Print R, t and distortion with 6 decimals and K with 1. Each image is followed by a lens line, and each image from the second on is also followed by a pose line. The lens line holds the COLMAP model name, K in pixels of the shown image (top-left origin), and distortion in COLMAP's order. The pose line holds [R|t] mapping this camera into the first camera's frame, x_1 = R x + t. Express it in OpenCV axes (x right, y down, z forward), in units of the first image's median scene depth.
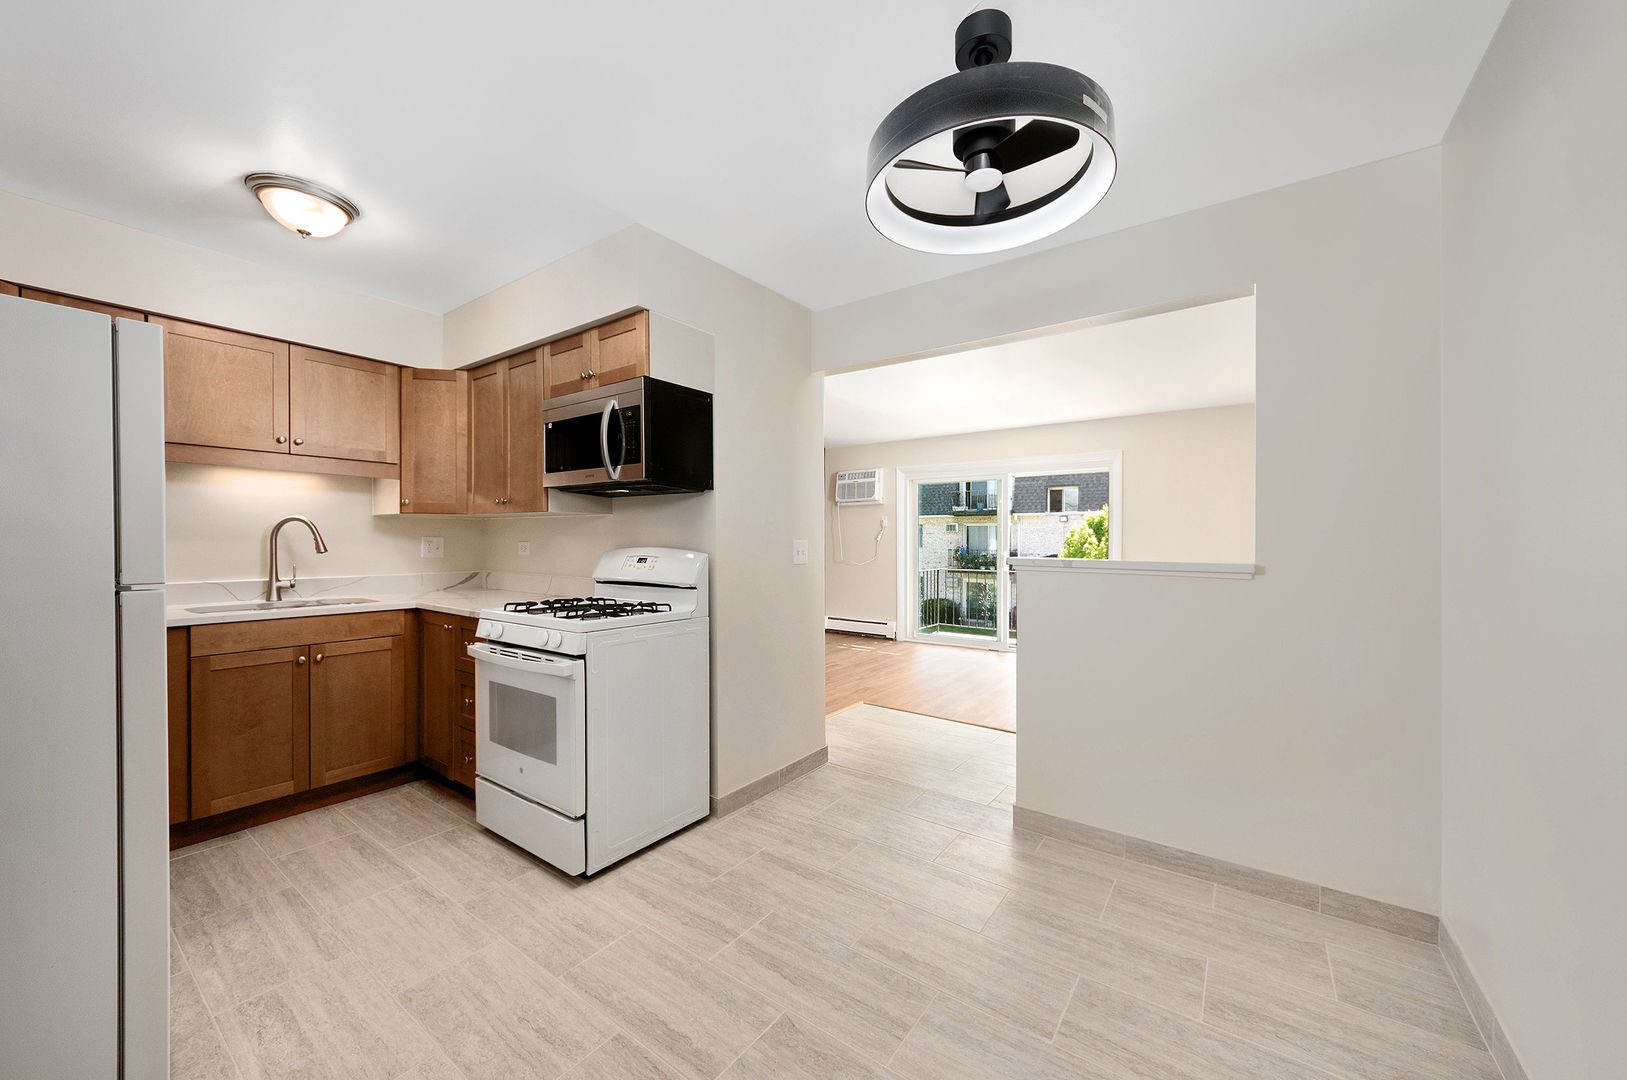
lens RADIAL K [[592.8, 0, 807.4], [0, 592.8, 546.7], [0, 0, 1]] dist [0.009796, 0.000086]
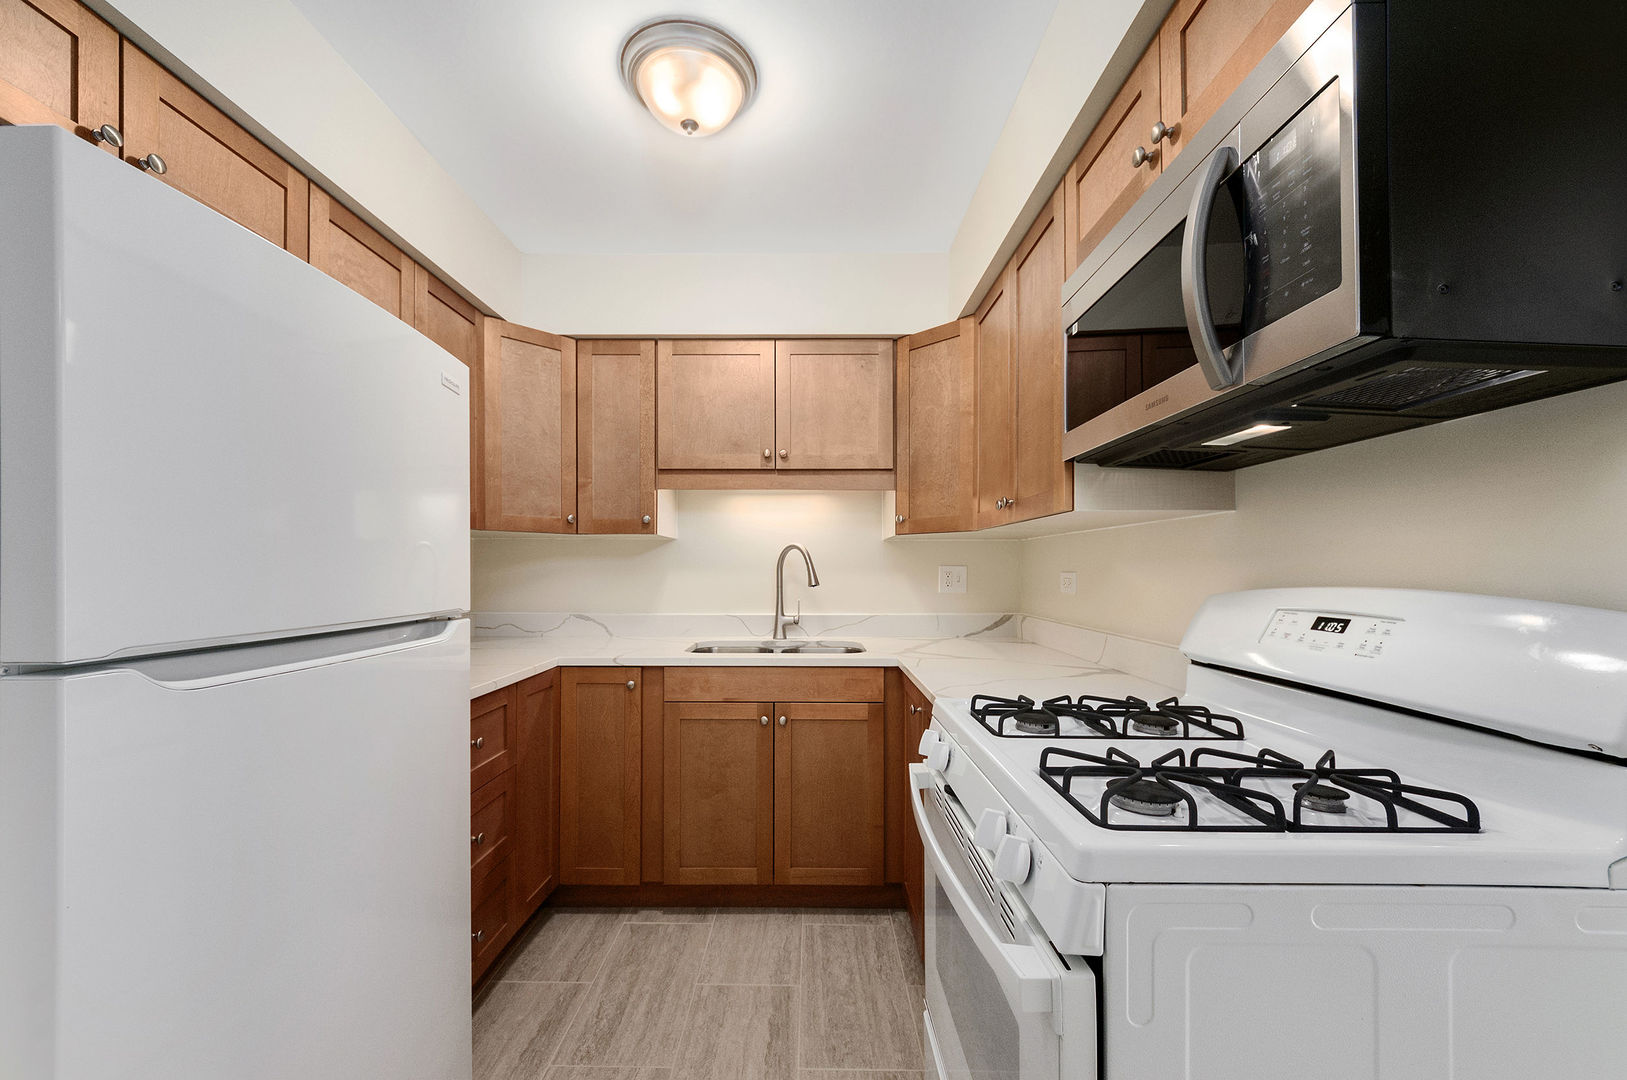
lens RADIAL K [[578.9, 0, 775.6], [0, 578.9, 571.8], [0, 0, 1]] dist [-0.000682, -0.000030]
pose [[0.533907, -0.001875, -0.845541, -0.162316], [-0.004355, 0.999978, -0.004968, -0.005404], [0.845532, 0.006335, 0.533887, 0.531745]]
